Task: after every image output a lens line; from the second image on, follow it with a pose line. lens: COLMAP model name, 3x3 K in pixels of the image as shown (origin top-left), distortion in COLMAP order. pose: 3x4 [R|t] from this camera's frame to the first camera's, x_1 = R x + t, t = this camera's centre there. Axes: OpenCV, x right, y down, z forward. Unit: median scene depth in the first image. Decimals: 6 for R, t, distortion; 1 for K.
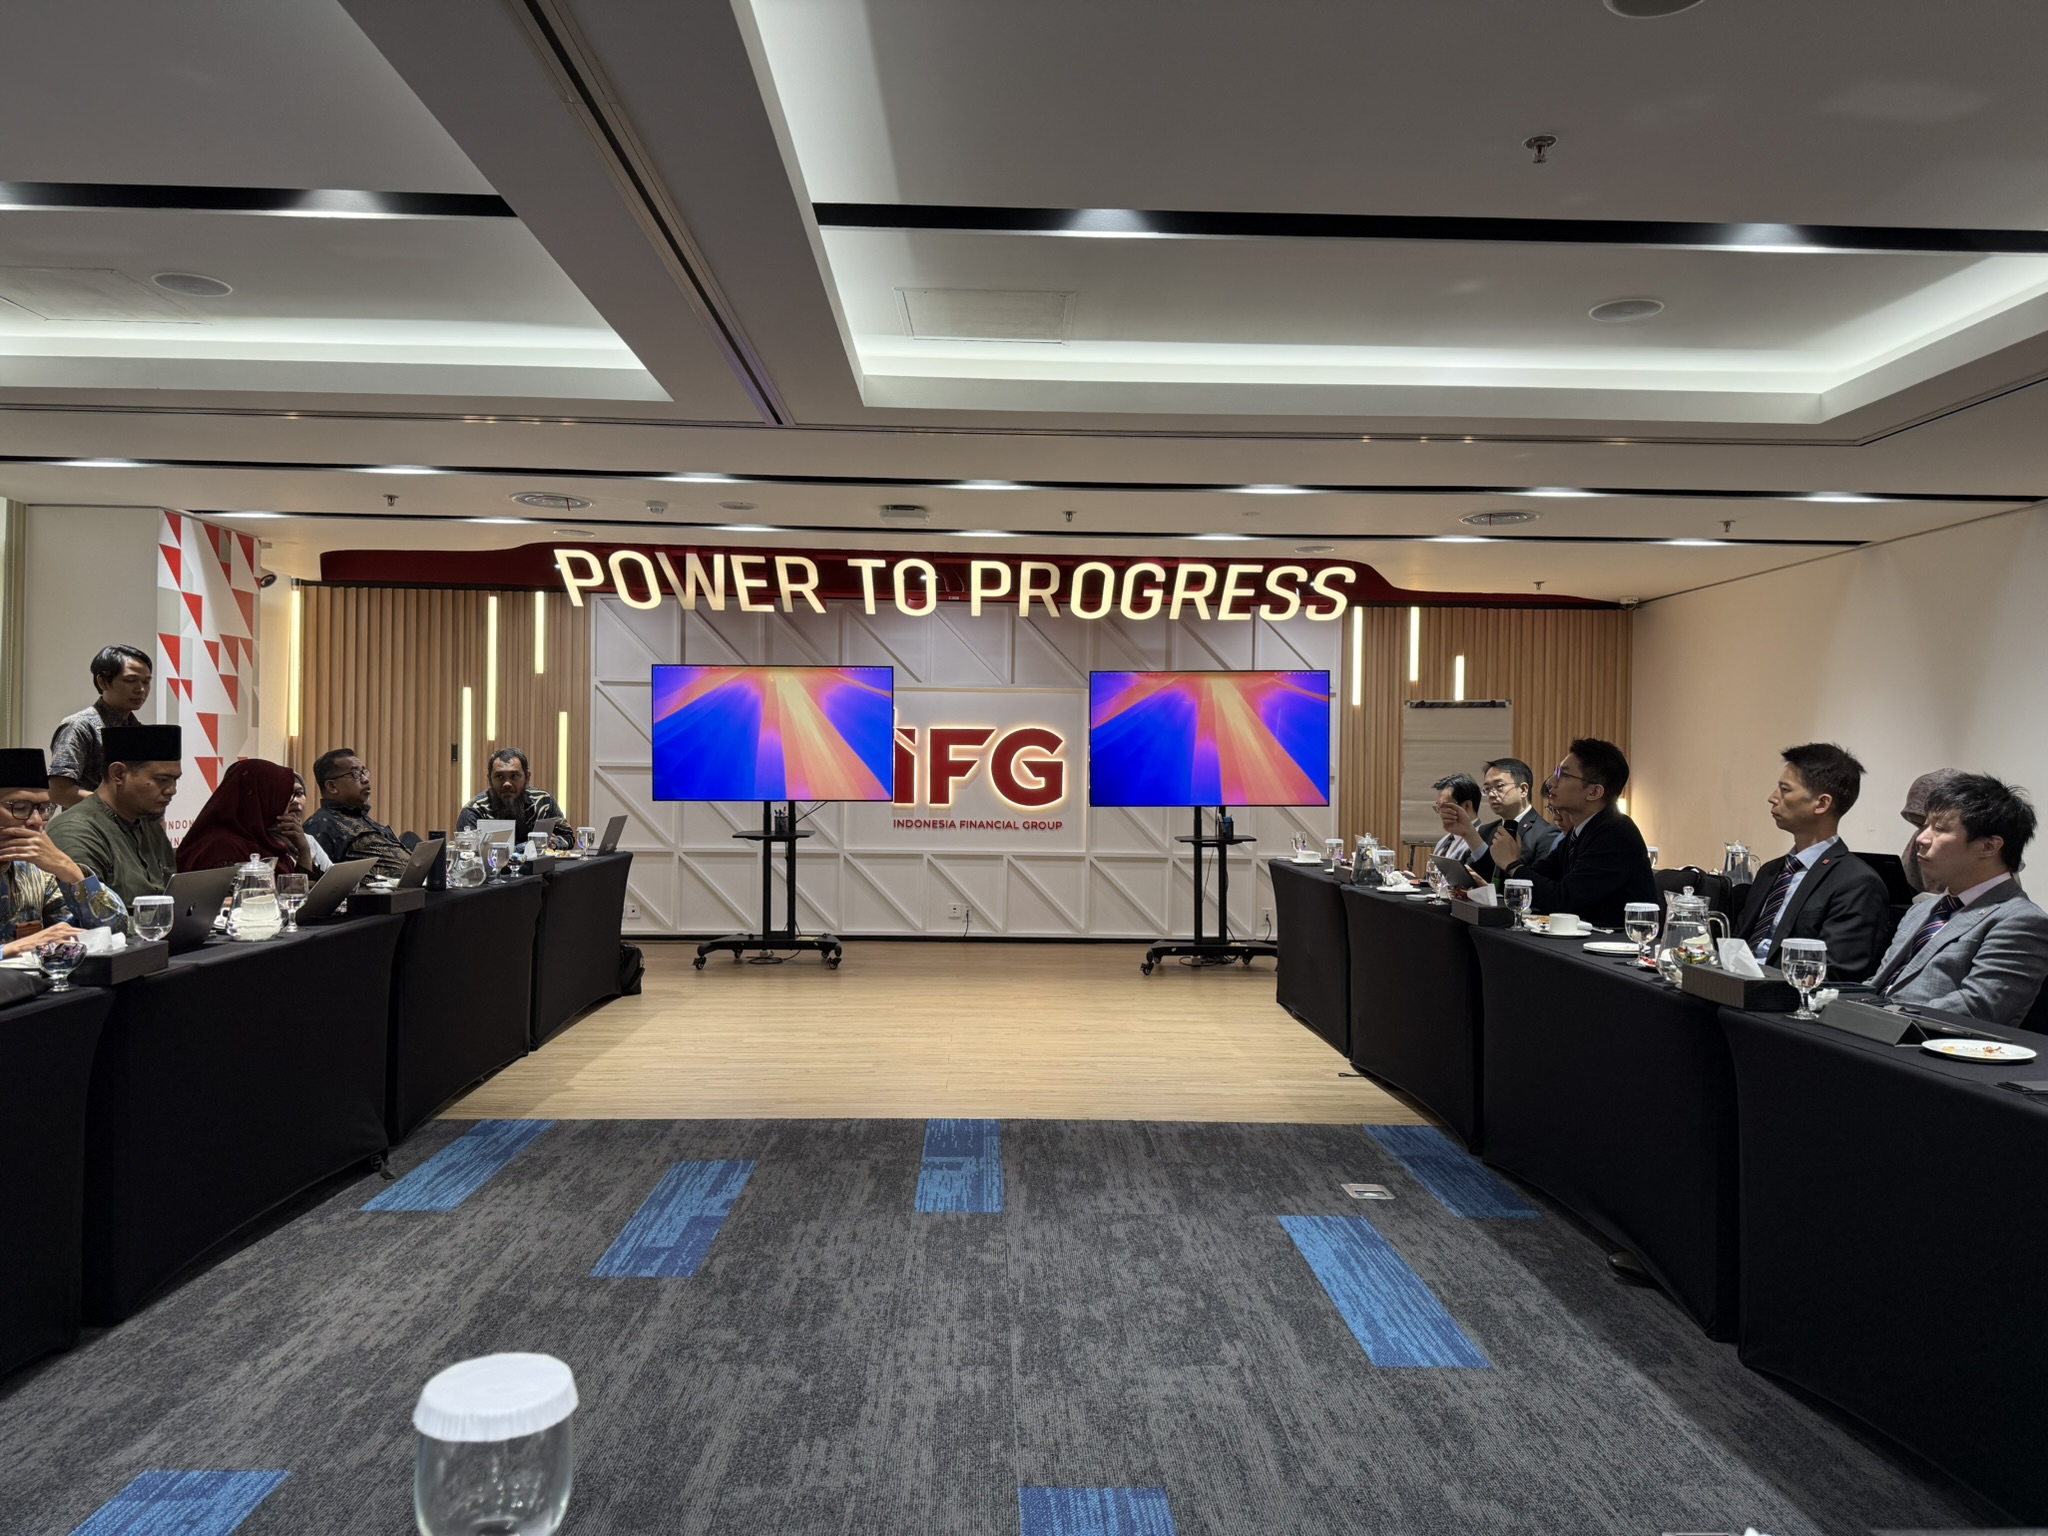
lens RADIAL K [[1424.2, 0, 1024.7], [0, 1424.2, 758.9], [0, 0, 1]] dist [0.100997, 0.000567]
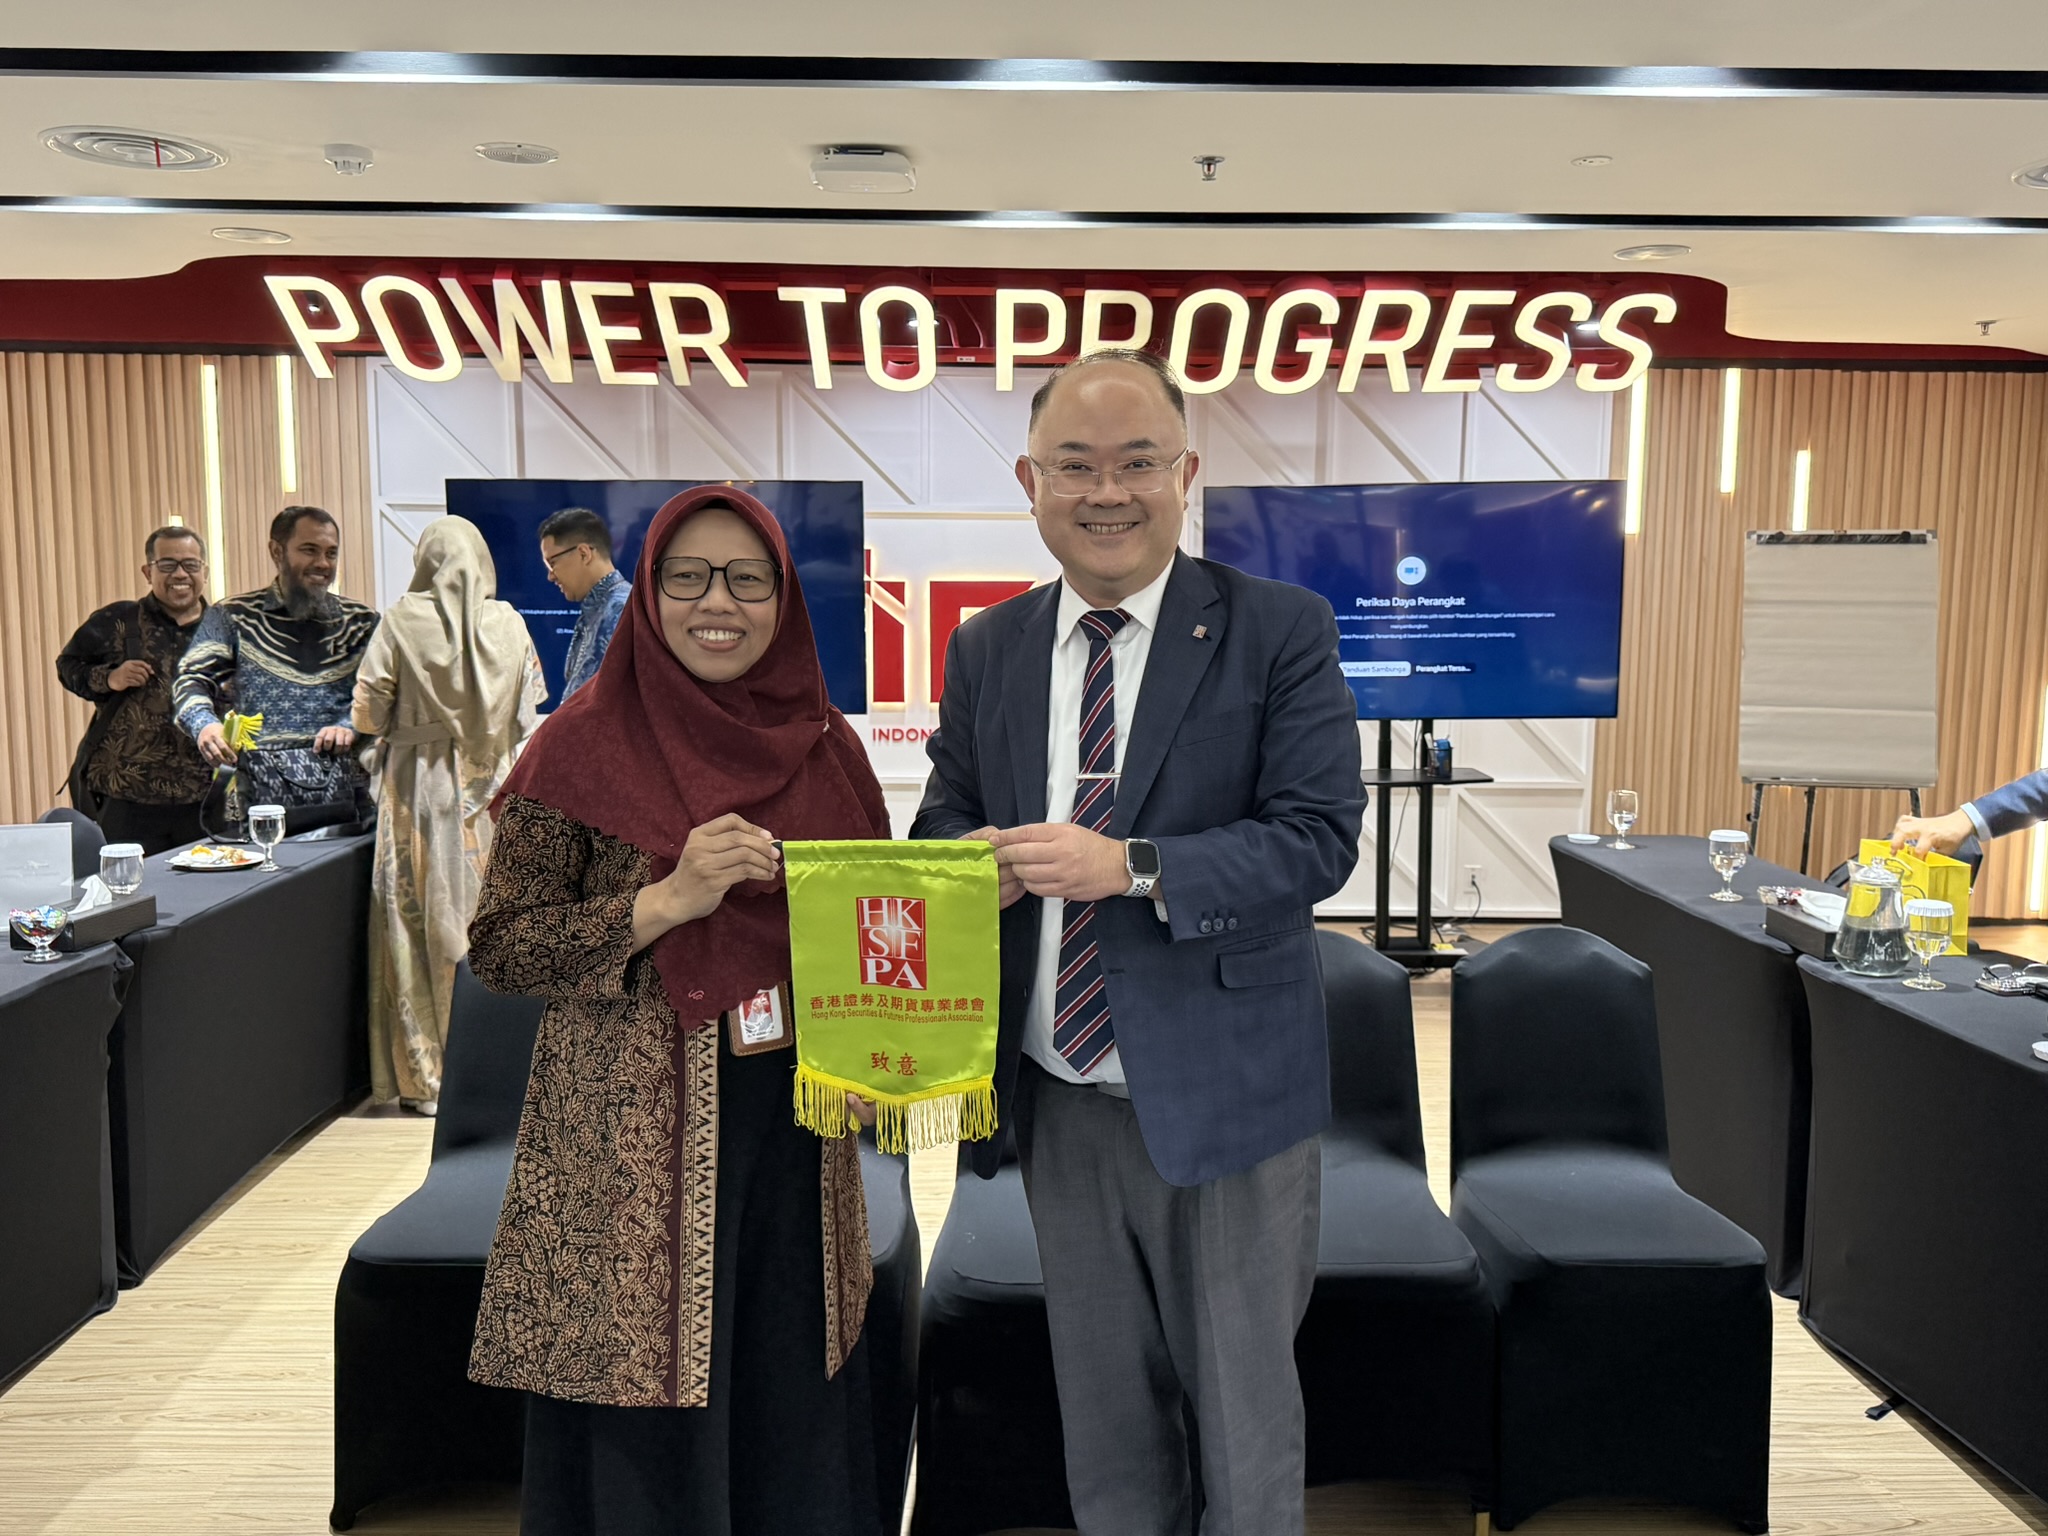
lens RADIAL K [[1688.8, 0, 1020.1], [0, 1688.8, 774.9], [0, 0, 1]] dist [0.126965, -0.248541]
pose [[0.999832, -0.004349, -0.017804, -0.016464], [0.006437, 0.992877, 0.118968, -0.027323], [0.017159, -0.119062, 0.992738, 0.300384]]
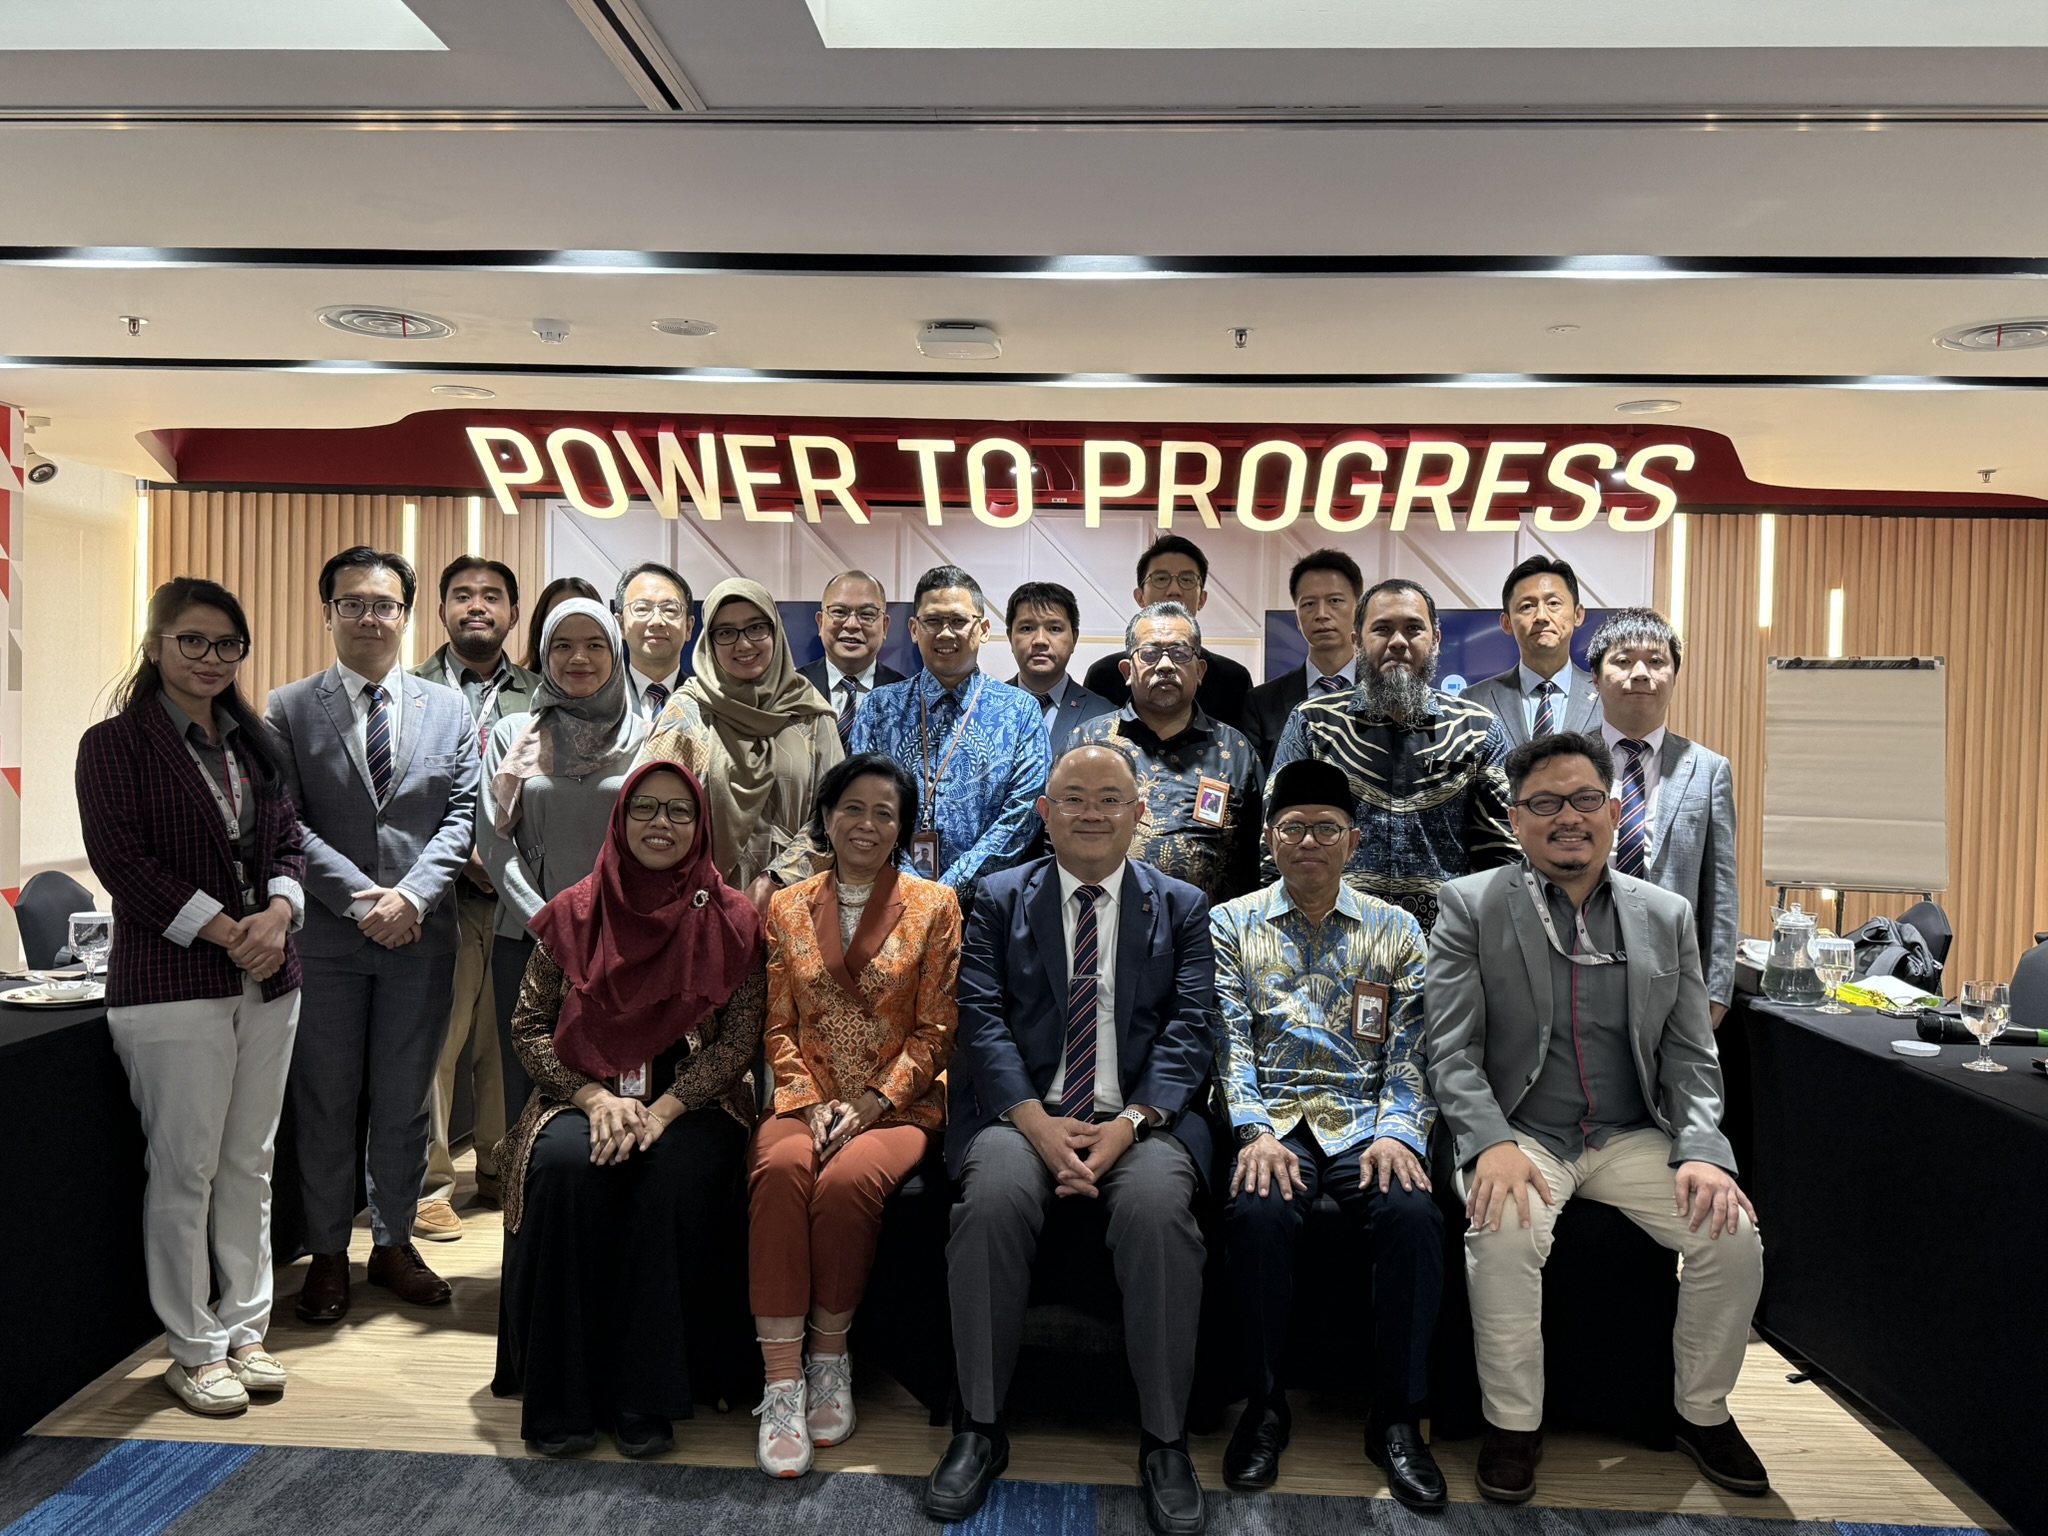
lens RADIAL K [[1667.5, 0, 1024.0], [0, 1667.5, 768.0], [0, 0, 1]] dist [0.154810, -0.305487]
pose [[0.996065, 0.010005, -0.088055, 0.003779], [-0.007645, 0.999604, 0.027096, -0.009469], [0.088291, -0.026316, 0.995747, 0.224402]]
